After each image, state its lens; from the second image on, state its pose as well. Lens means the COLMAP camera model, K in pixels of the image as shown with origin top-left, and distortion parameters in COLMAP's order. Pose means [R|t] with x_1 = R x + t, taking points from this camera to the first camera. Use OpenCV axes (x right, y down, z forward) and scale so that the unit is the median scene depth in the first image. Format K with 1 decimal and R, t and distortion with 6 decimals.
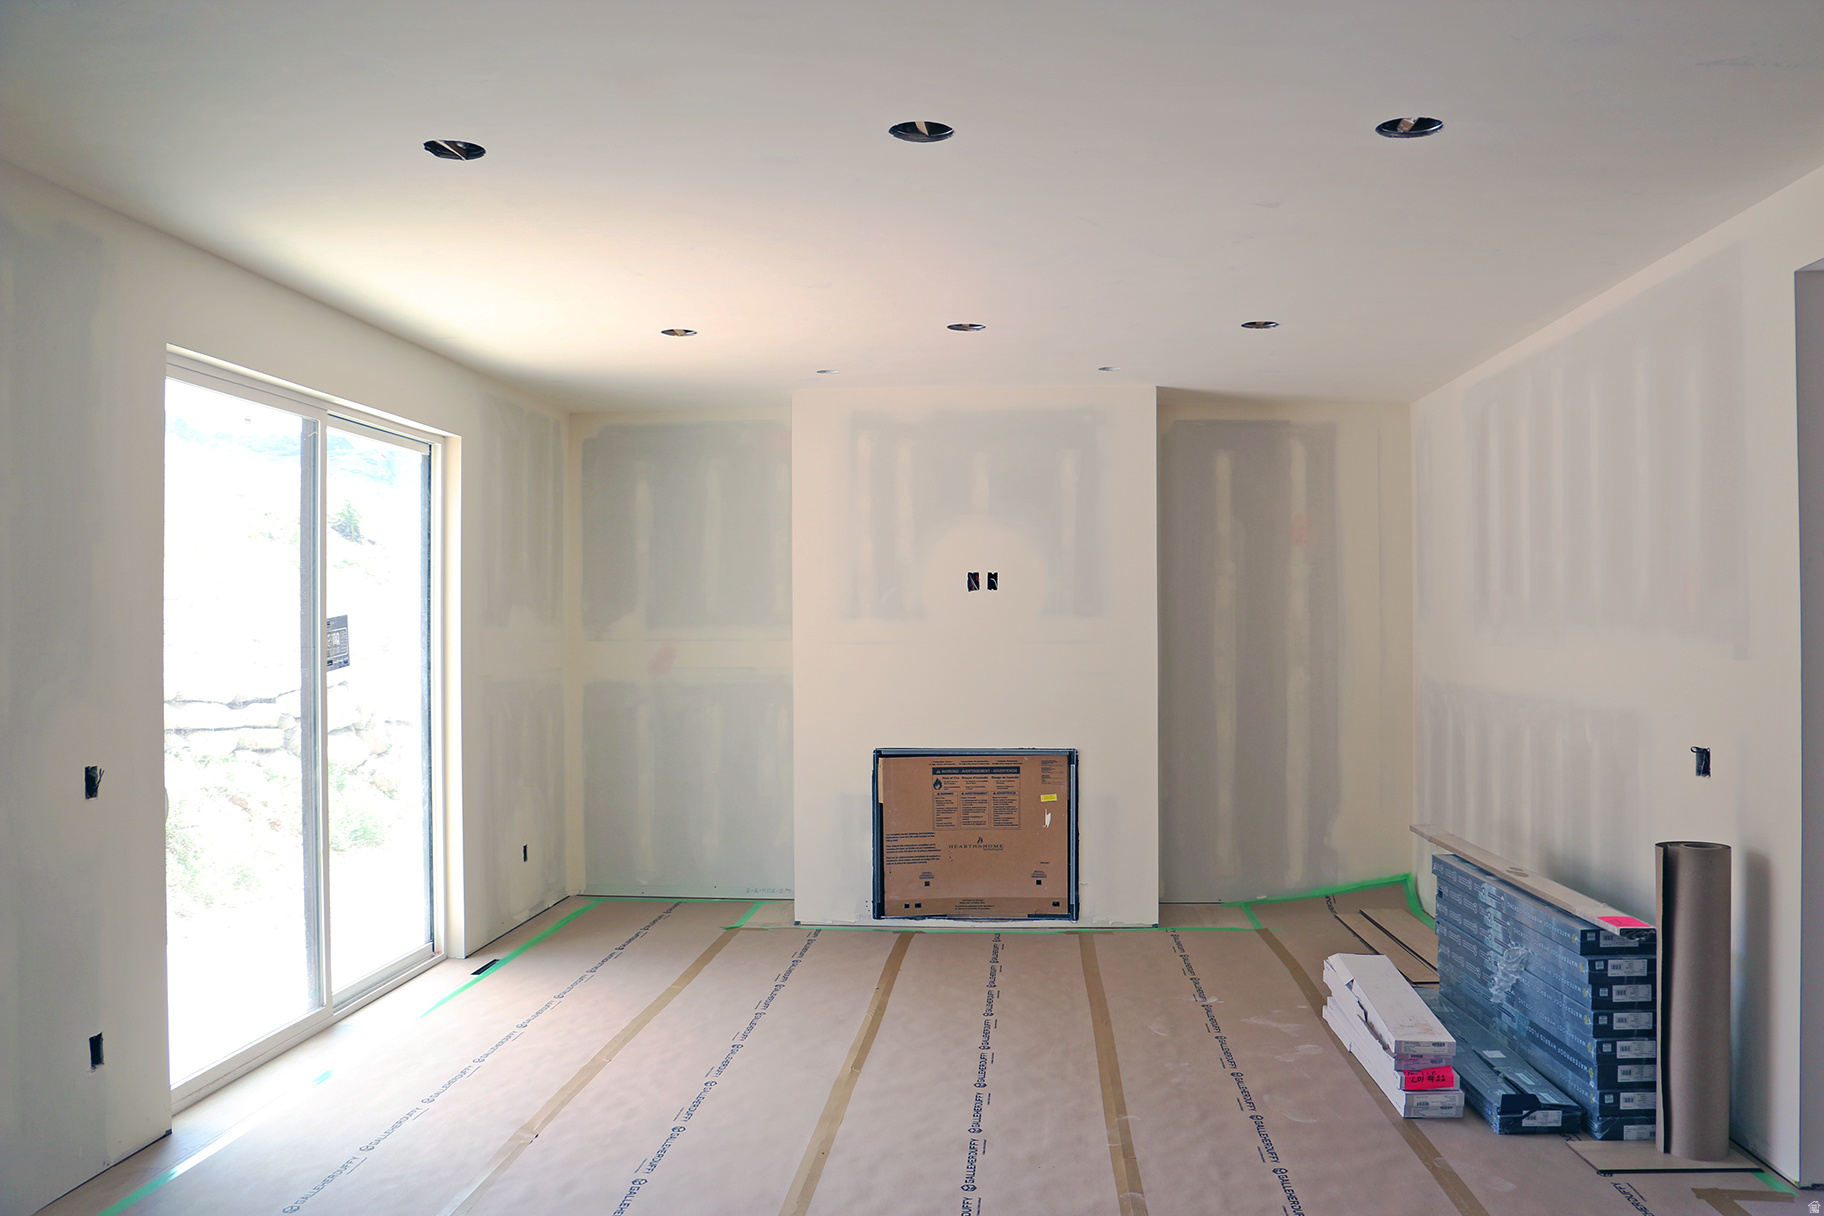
lens RADIAL K [[1514.2, 0, 922.9], [0, 1514.2, 606.3], [0, 0, 1]] dist [-0.182391, 0.163836]
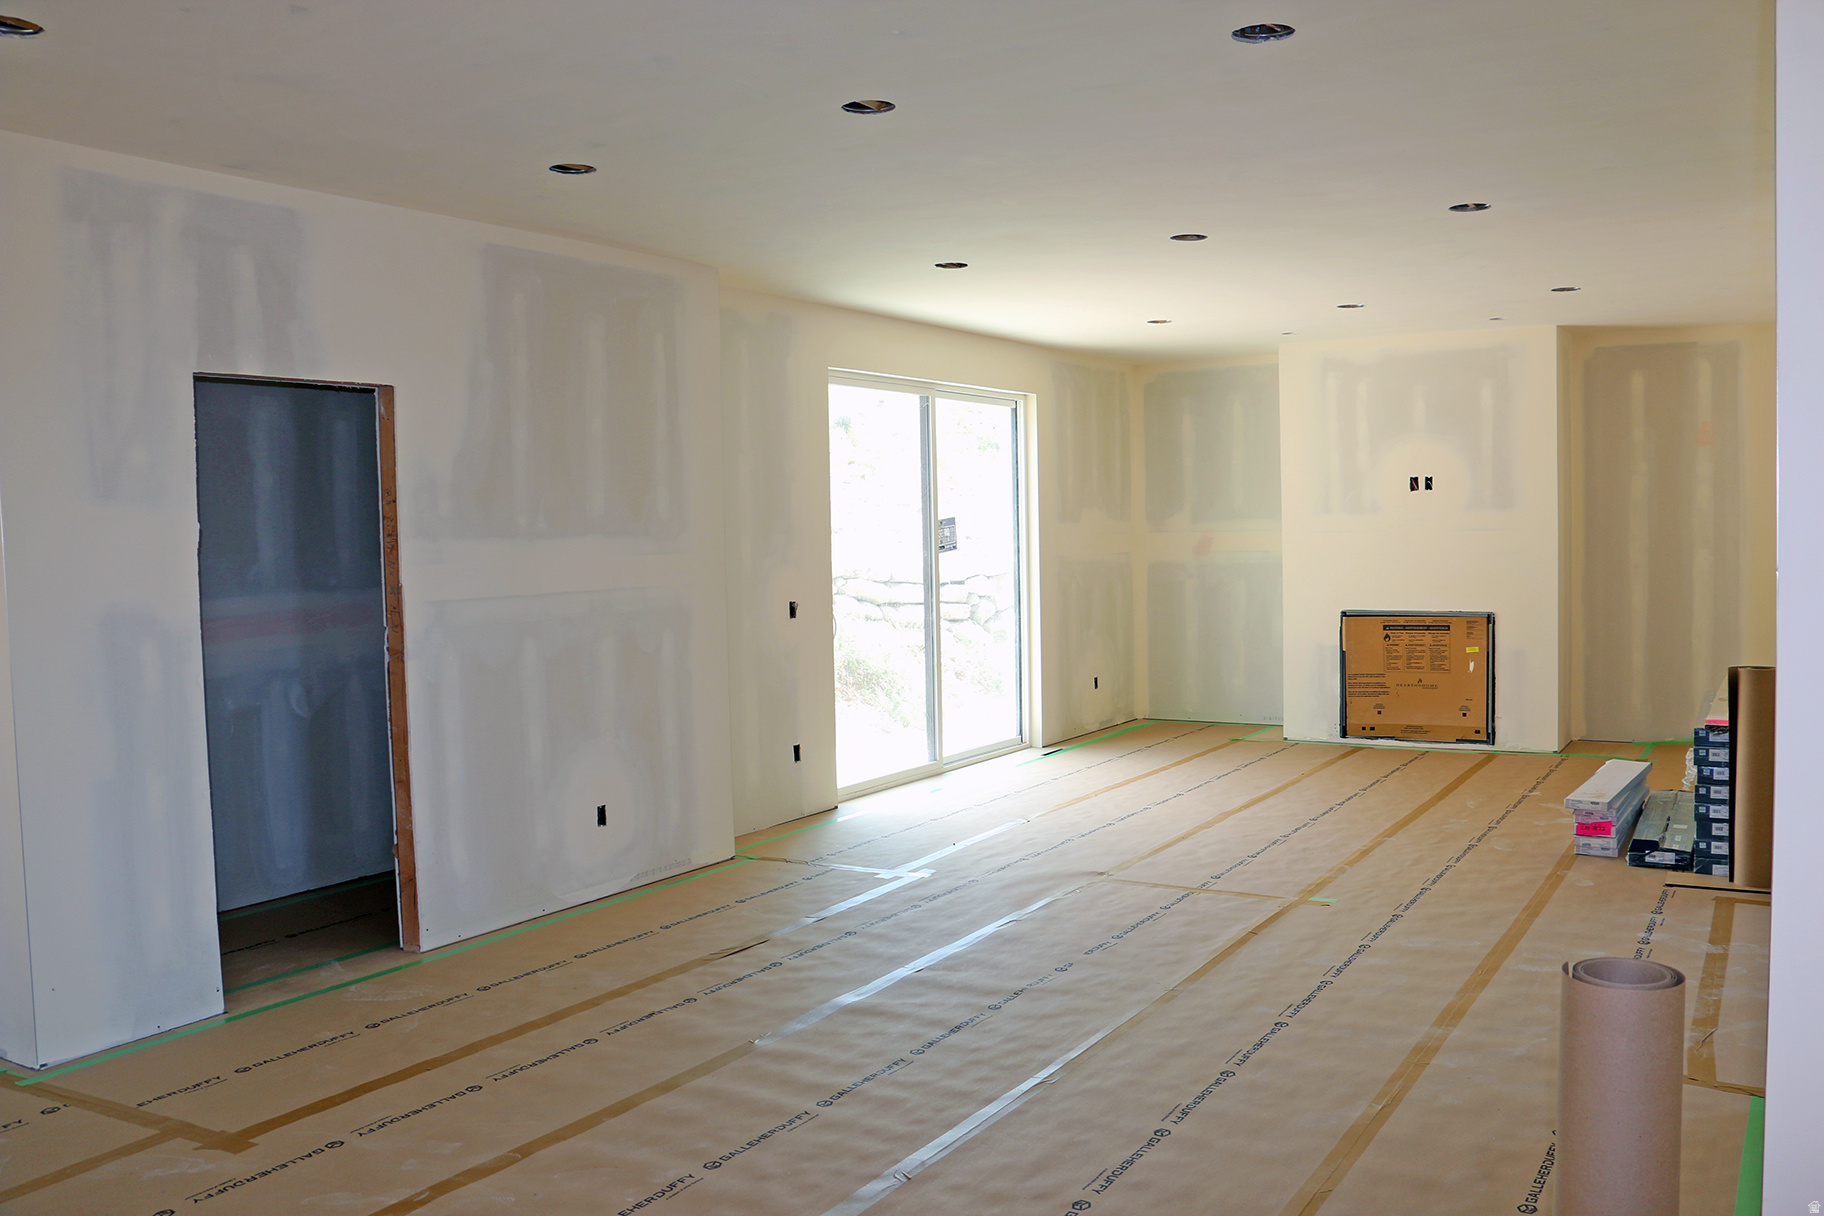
lens RADIAL K [[1514.2, 0, 922.9], [0, 1514.2, 606.3], [0, 0, 1]] dist [-0.182391, 0.163836]
pose [[0.884975, 0.010167, -0.465528, 0.257583], [0.022234, 0.997699, 0.064057, -0.002510], [0.465108, -0.067039, 0.882712, -0.342579]]
